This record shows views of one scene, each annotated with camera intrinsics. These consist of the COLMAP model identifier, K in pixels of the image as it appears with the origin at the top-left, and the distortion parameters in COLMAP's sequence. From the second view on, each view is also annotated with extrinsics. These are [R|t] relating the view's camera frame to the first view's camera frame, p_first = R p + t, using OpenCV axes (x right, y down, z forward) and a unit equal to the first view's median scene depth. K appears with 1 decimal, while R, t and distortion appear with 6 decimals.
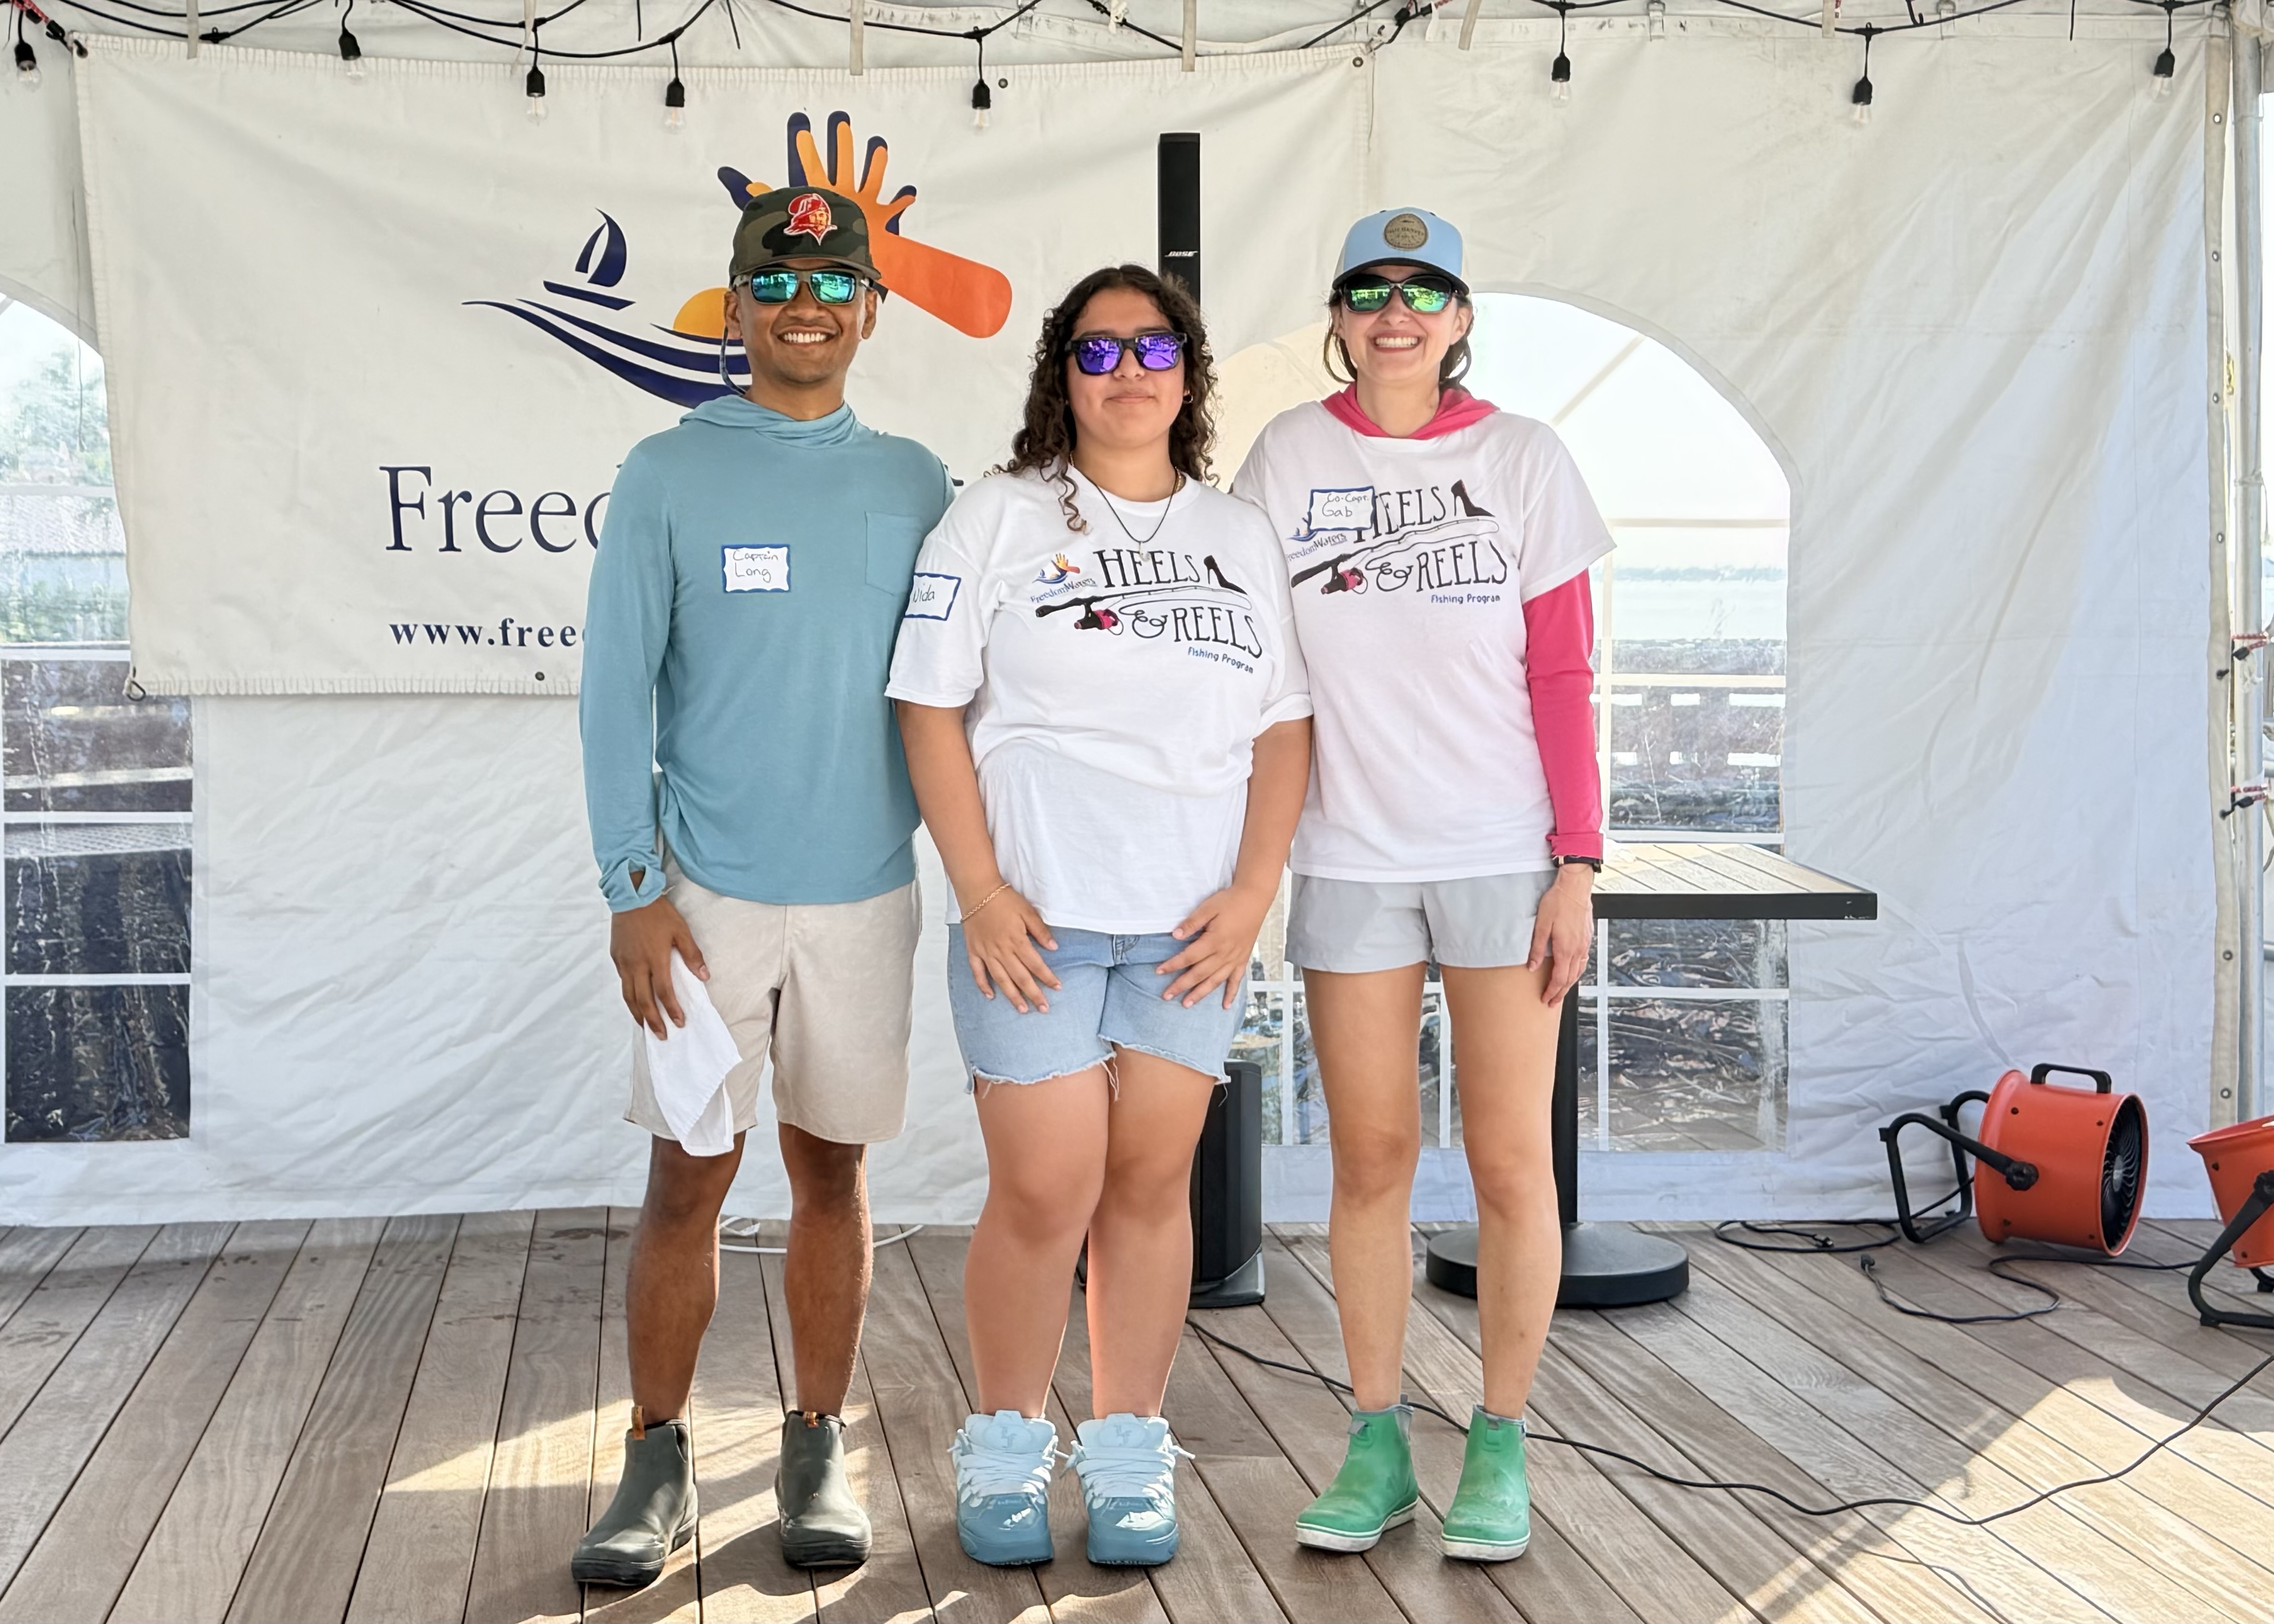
lens RADIAL K [[3328.0, 0, 959.9], [0, 3328.0, 812.0], [0, 0, 1]] dist [0.167862, -0.101940]
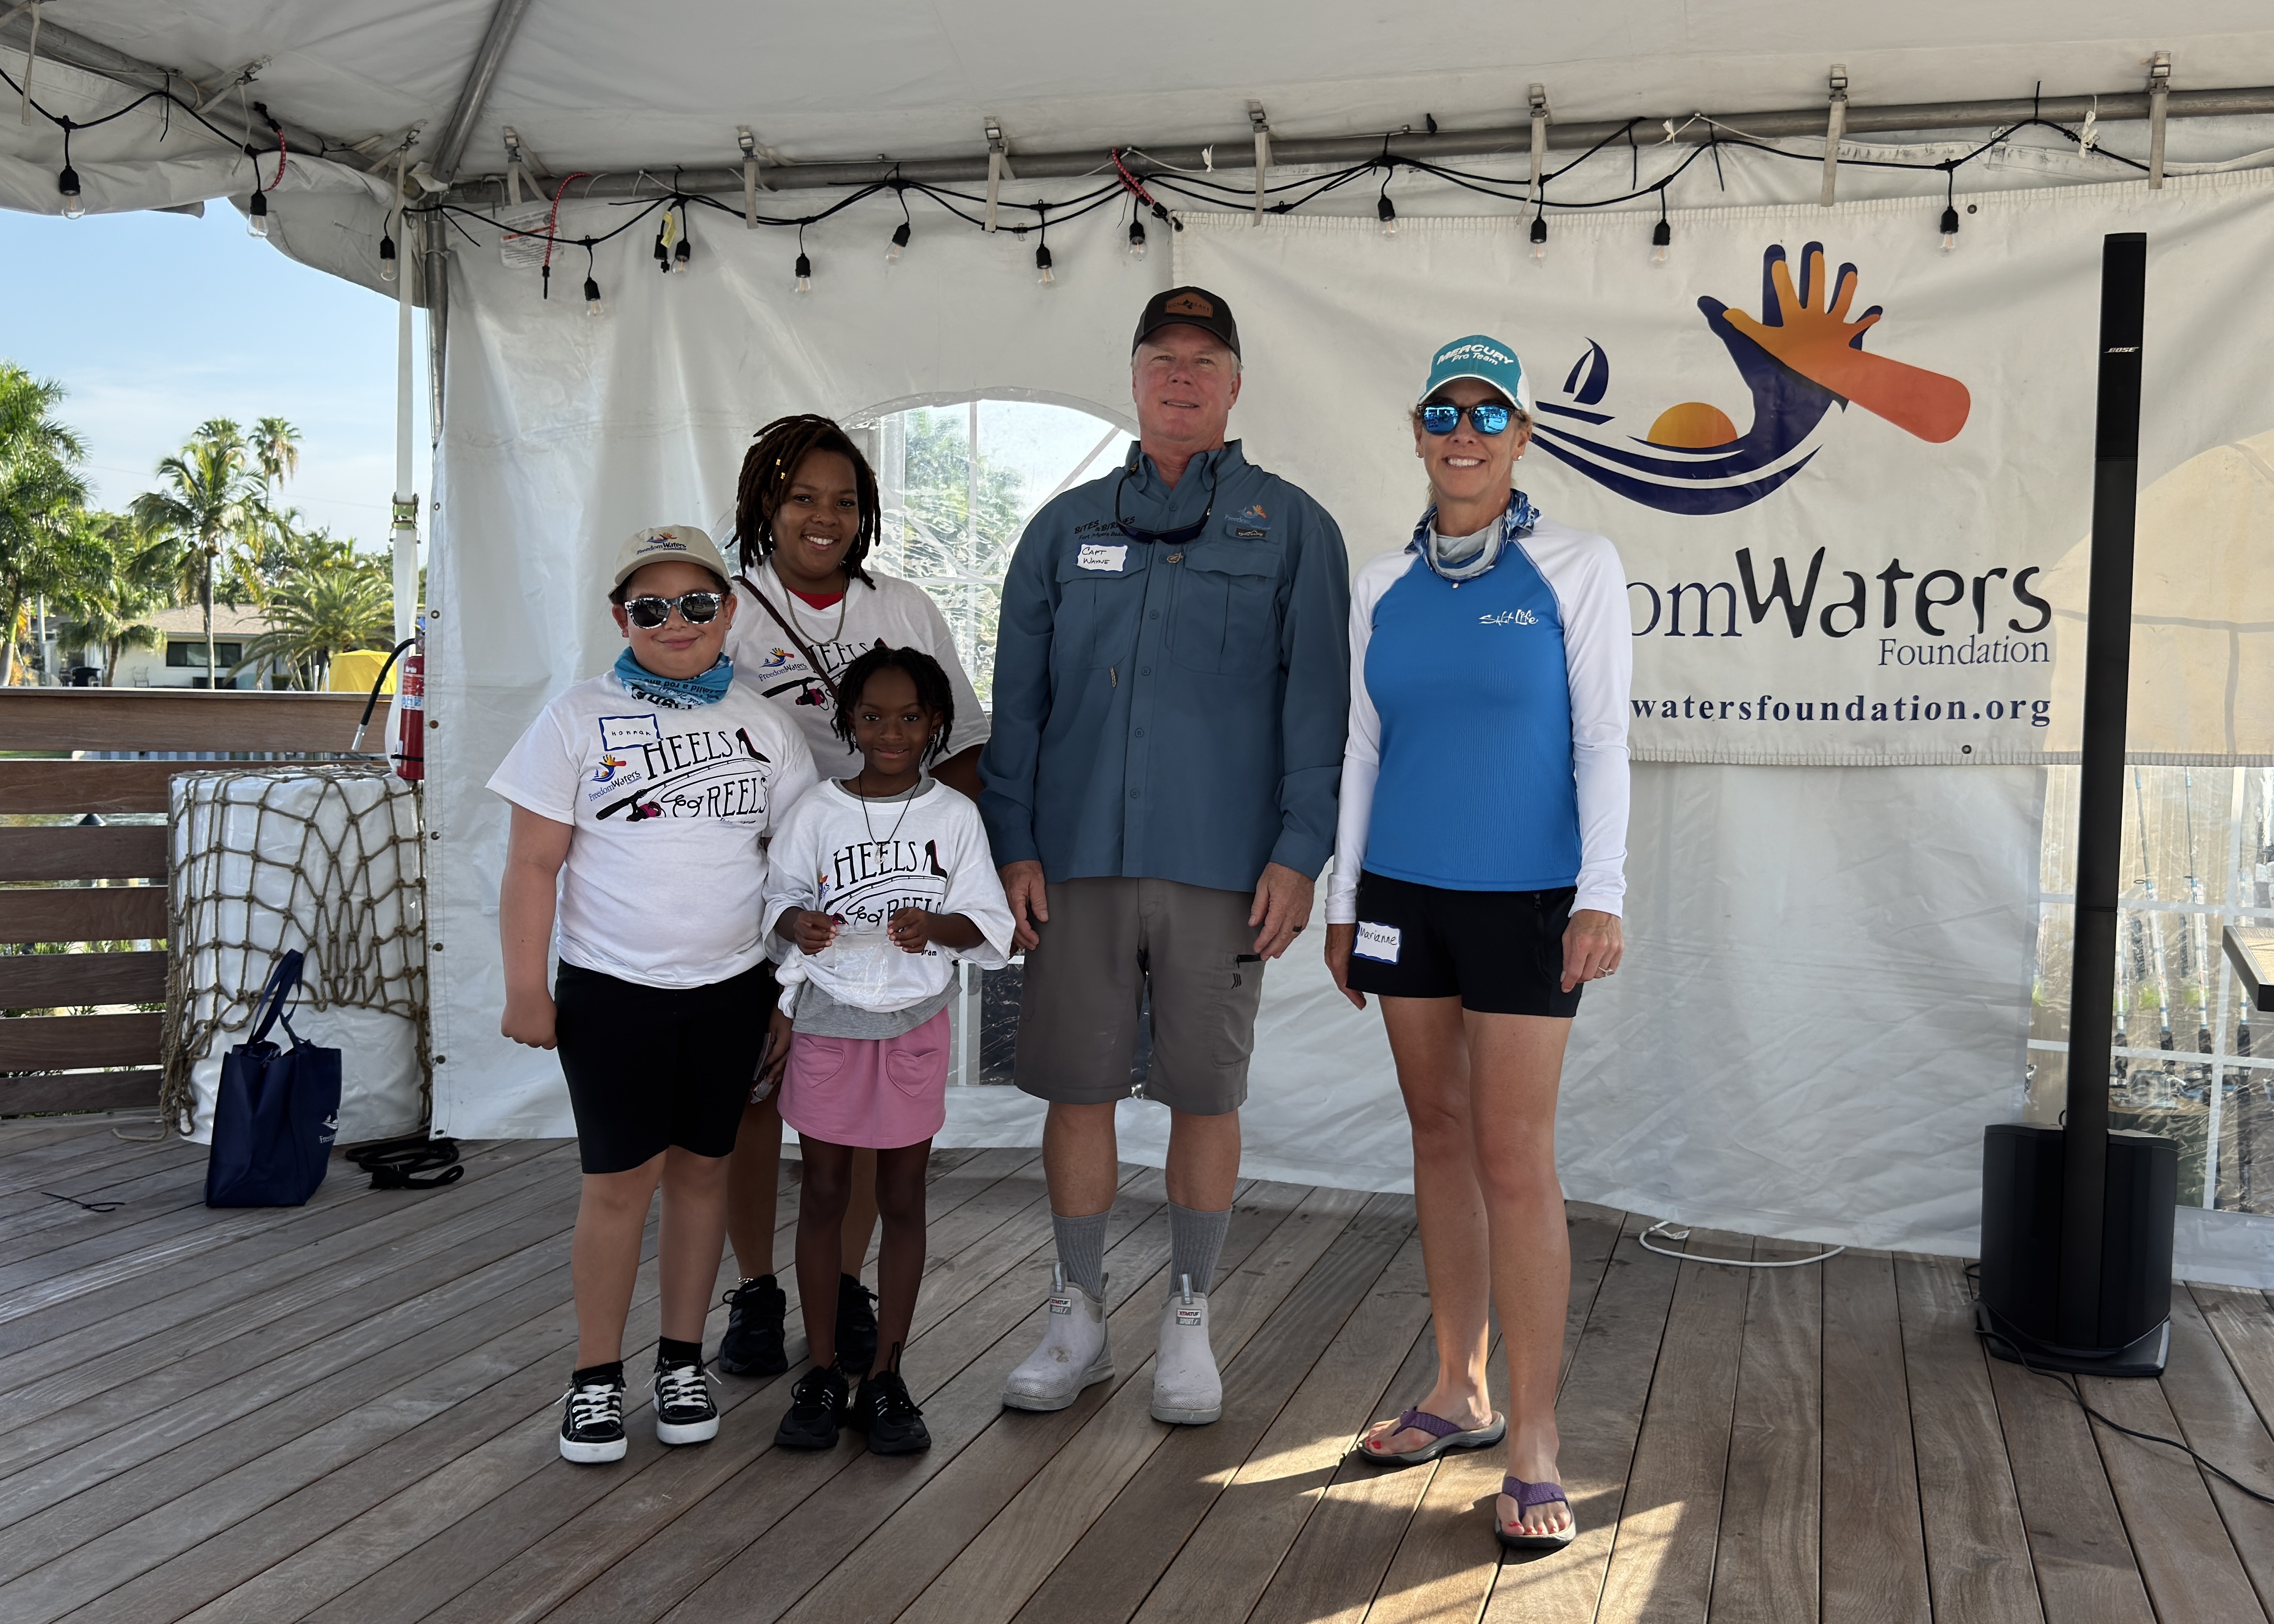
lens RADIAL K [[2360.8, 0, 1137.0], [0, 2360.8, 812.0], [0, 0, 1]] dist [0.221738, -0.503536]
pose [[0.933811, 0.046543, -0.354726, 0.051853], [-0.049444, 0.998777, 0.000887, -0.010462], [0.354333, 0.016711, 0.934970, 0.192827]]
